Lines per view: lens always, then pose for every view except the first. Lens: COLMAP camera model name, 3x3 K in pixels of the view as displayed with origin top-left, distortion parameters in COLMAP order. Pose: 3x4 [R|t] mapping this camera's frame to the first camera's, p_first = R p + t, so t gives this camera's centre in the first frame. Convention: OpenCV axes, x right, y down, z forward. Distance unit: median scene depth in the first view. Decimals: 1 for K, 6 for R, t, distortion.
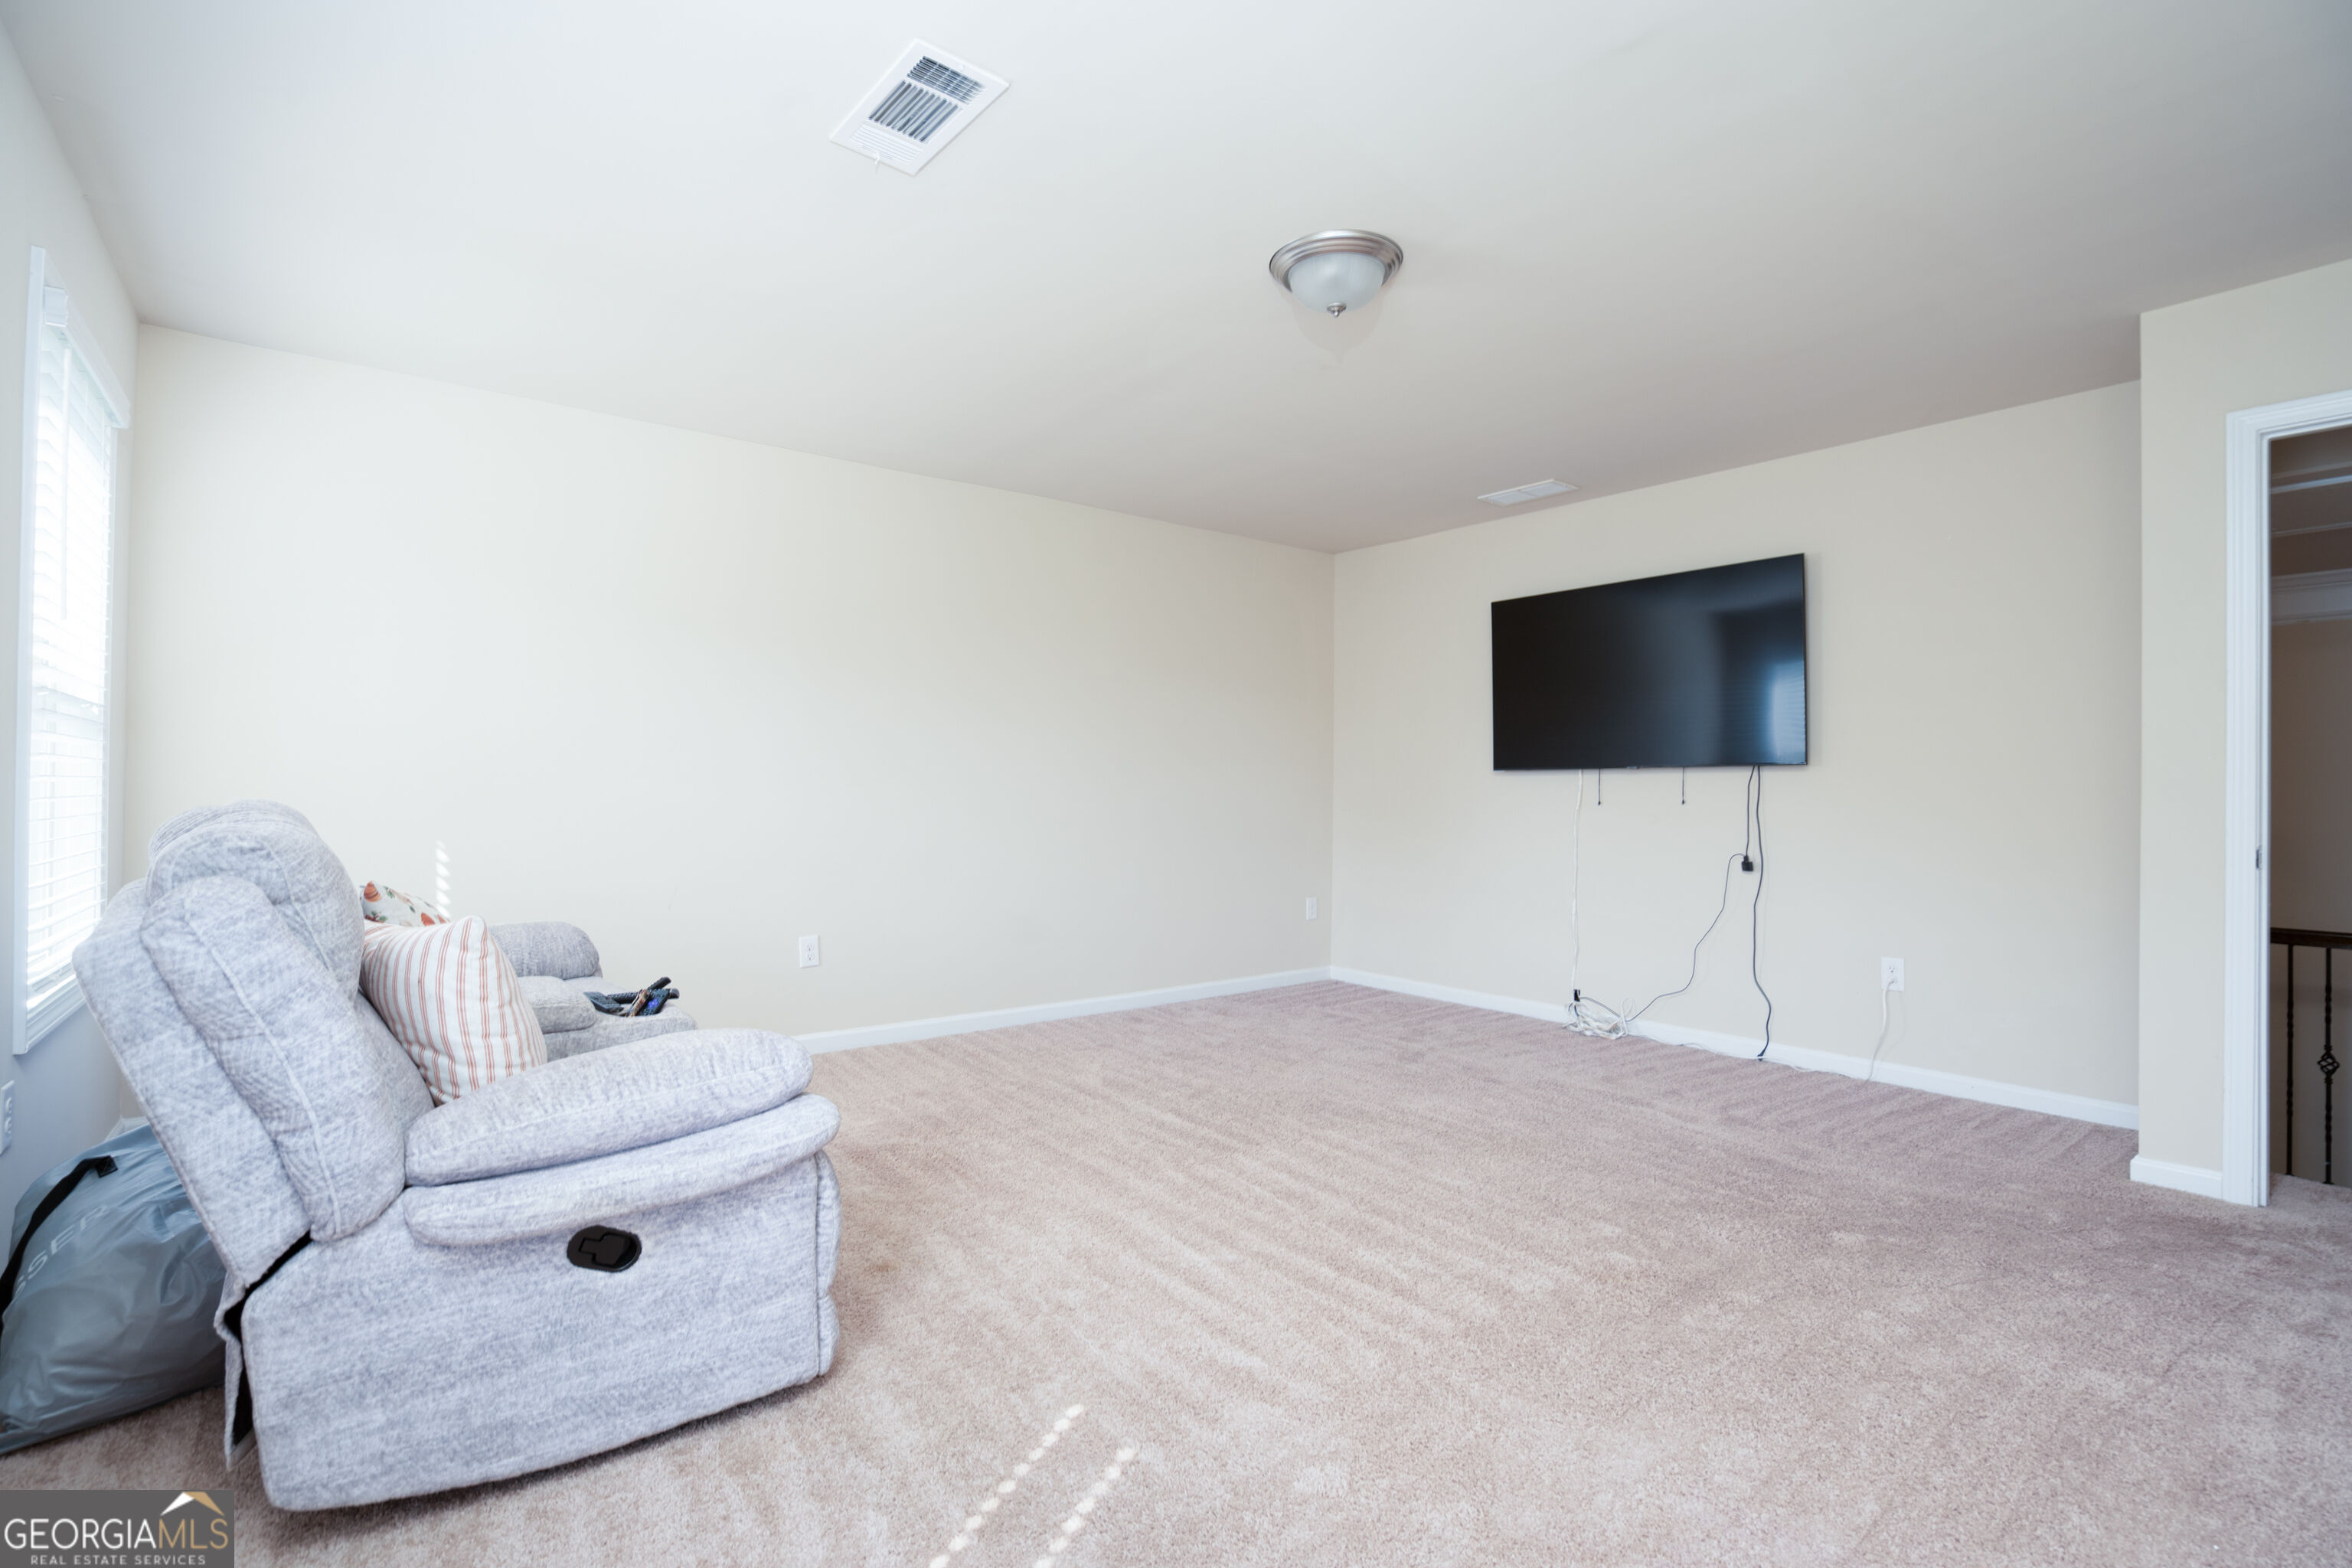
lens RADIAL K [[1089.4, 0, 1176.0], [0, 1089.4, 784.0], [0, 0, 1]] dist [-0.046152, 0.000476]
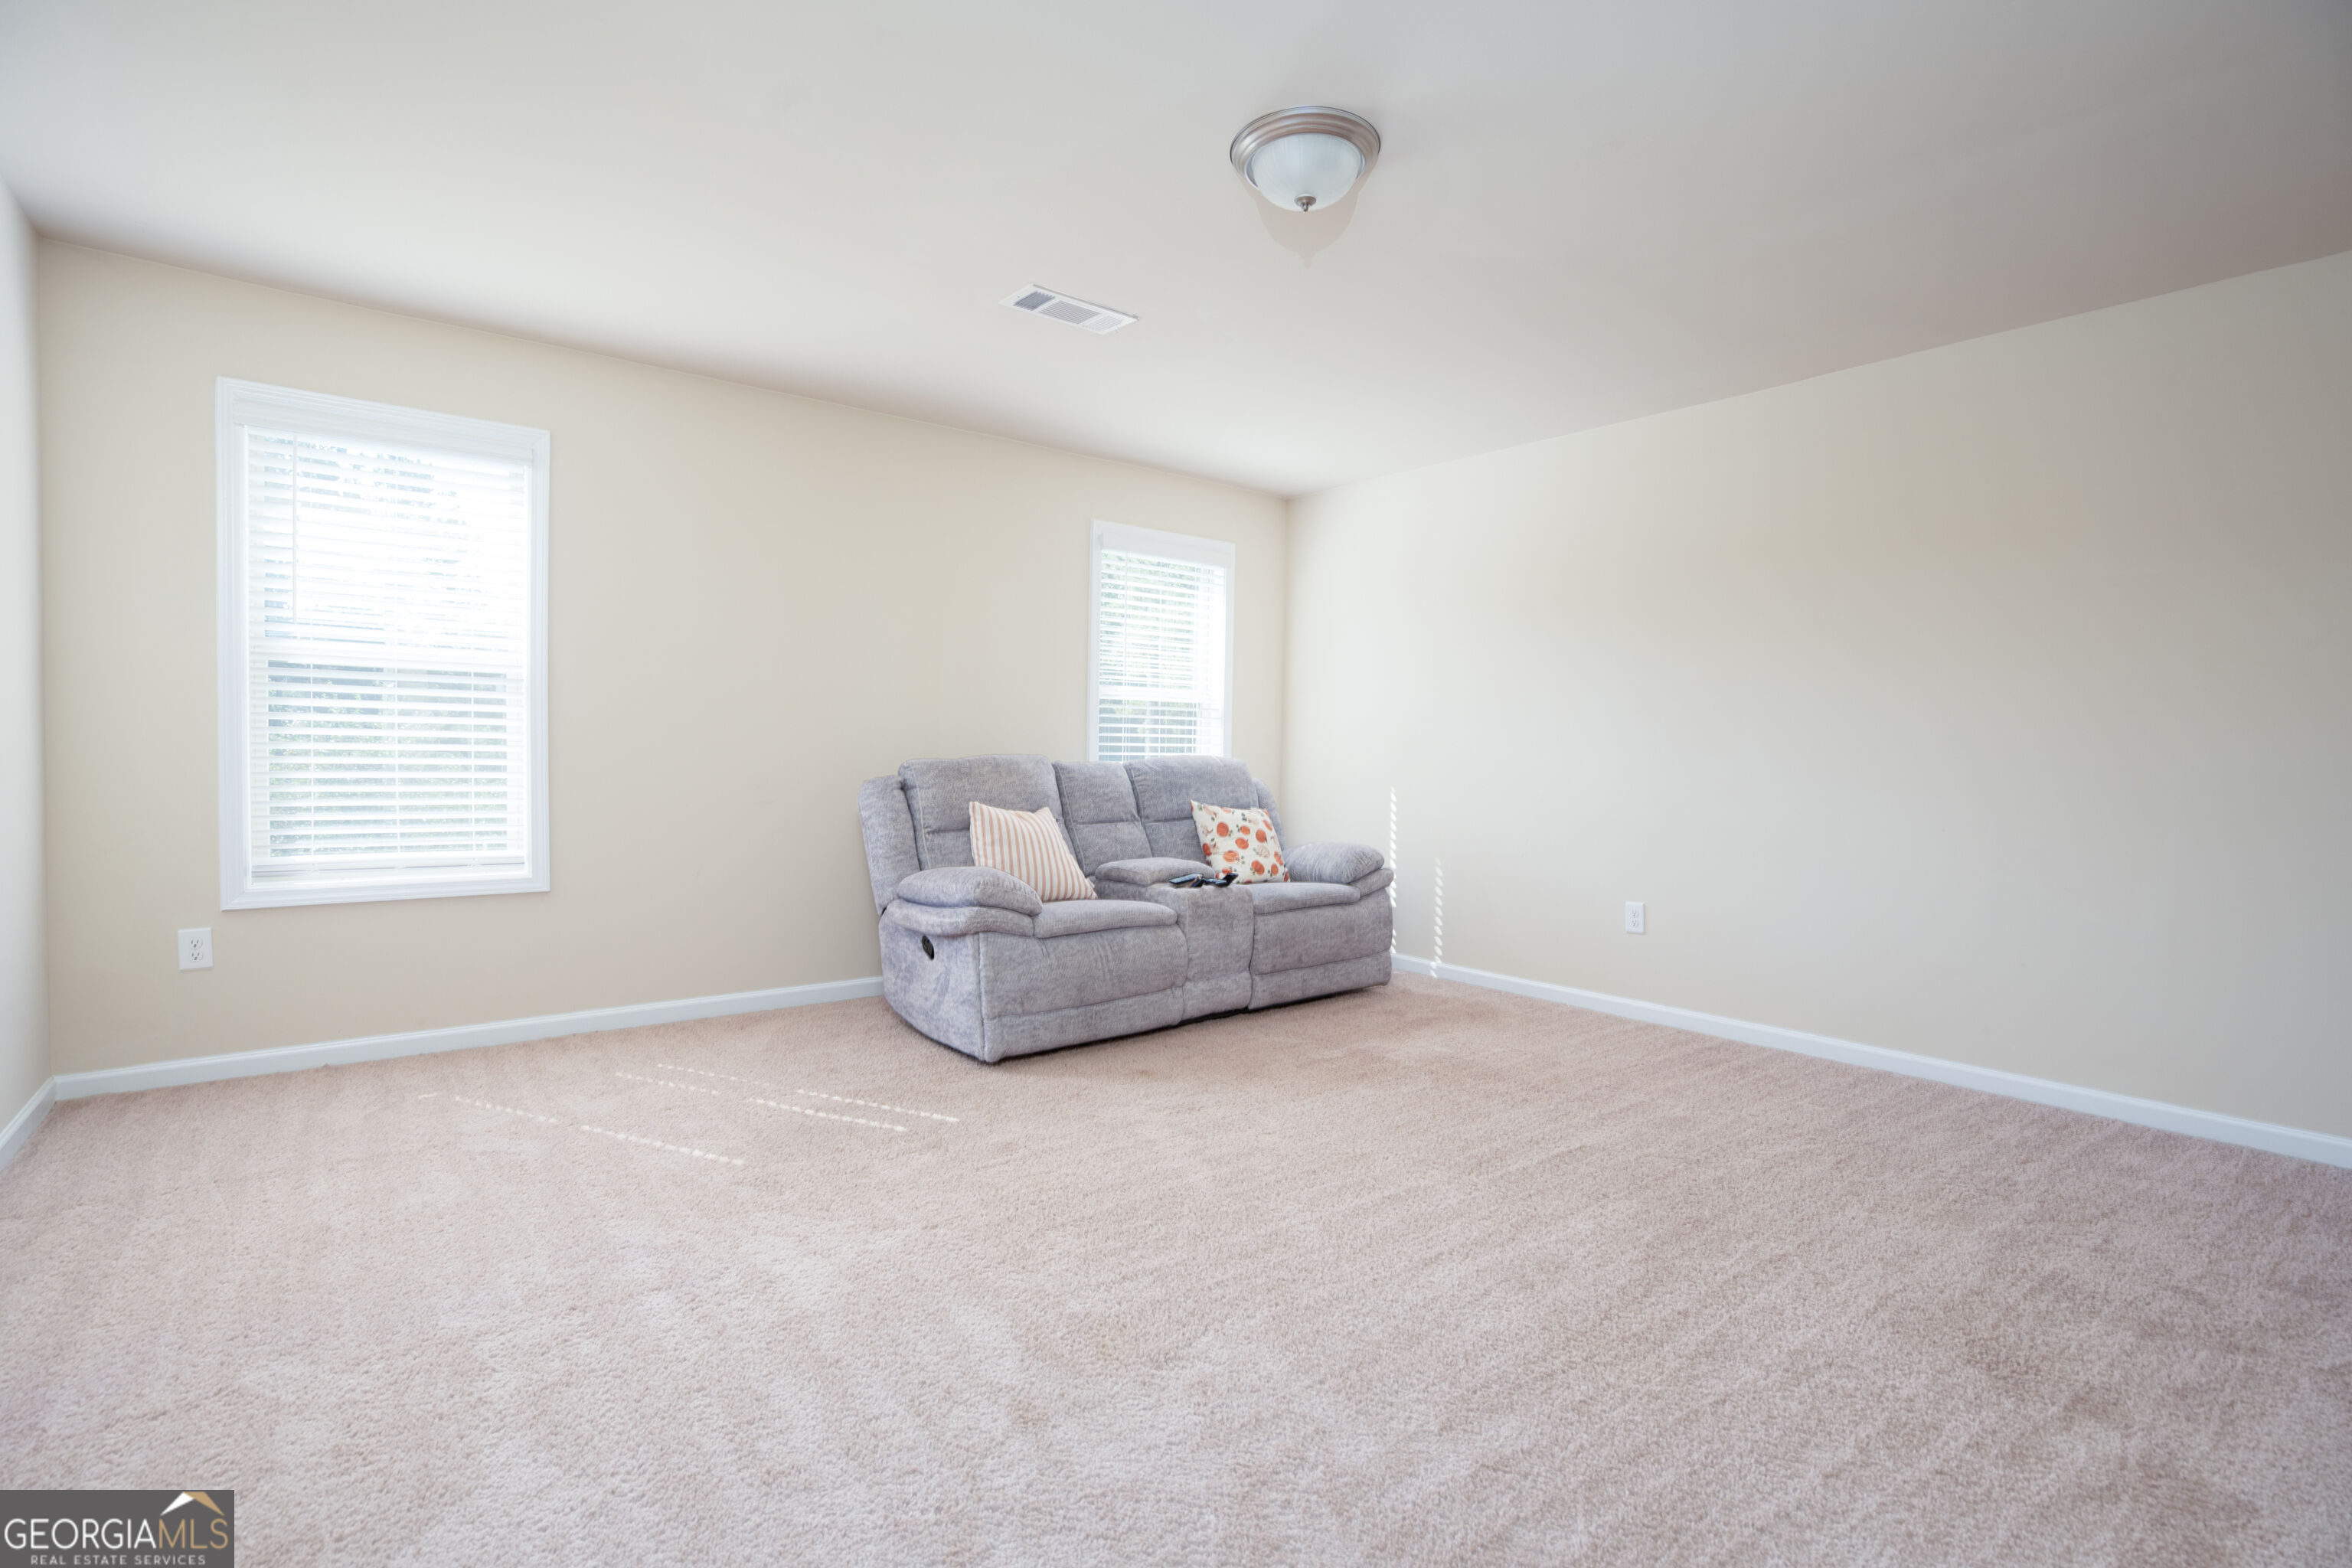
lens RADIAL K [[1089.4, 0, 1176.0], [0, 1089.4, 784.0], [0, 0, 1]] dist [-0.046152, 0.000476]
pose [[-0.027818, 0.015880, -0.999487, 1.036939], [-0.004314, 0.999863, 0.016006, 0.025744], [0.999604, 0.004757, -0.027746, 0.926530]]
